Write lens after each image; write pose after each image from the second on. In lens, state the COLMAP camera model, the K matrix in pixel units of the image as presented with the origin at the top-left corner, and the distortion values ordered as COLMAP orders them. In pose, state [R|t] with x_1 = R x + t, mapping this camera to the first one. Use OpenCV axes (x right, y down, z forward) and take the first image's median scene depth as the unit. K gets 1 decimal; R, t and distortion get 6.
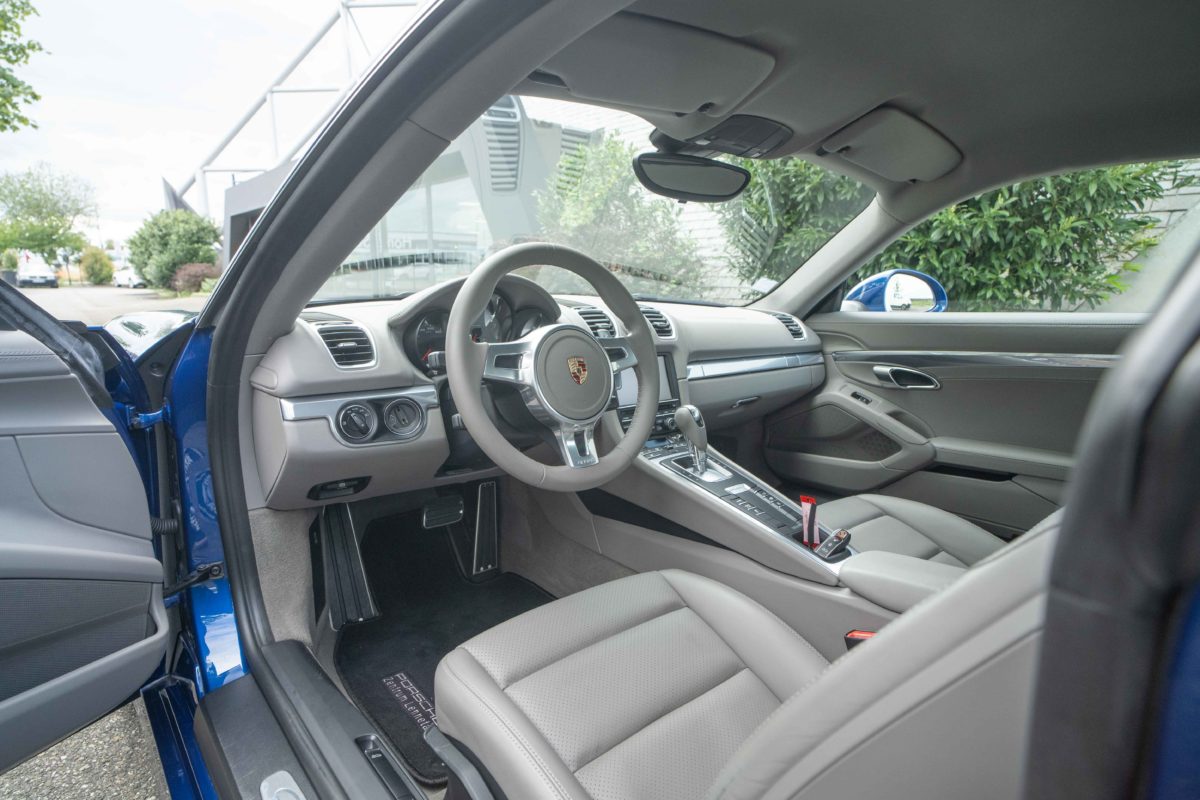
lens RADIAL K [[621.5, 0, 600.0], [0, 621.5, 400.0], [0, 0, 1]] dist [0.001315, 0.000085]
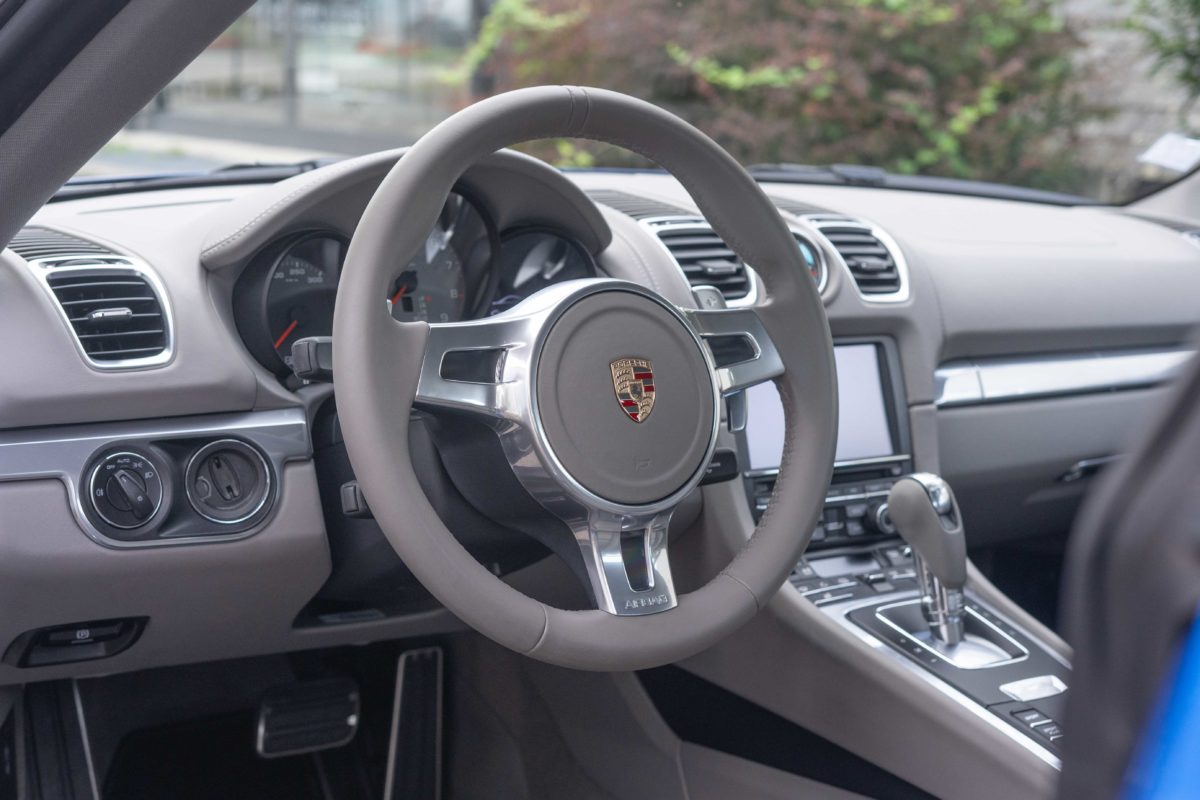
lens RADIAL K [[1720.8, 0, 600.0], [0, 1720.8, 400.0], [0, 0, 1]] dist [-0.010191, -0.029131]
pose [[0.996069, 0.031690, -0.082722, 0.033840], [-0.033485, 0.999231, -0.020407, -0.012792], [0.082012, 0.023096, 0.996364, -0.156691]]
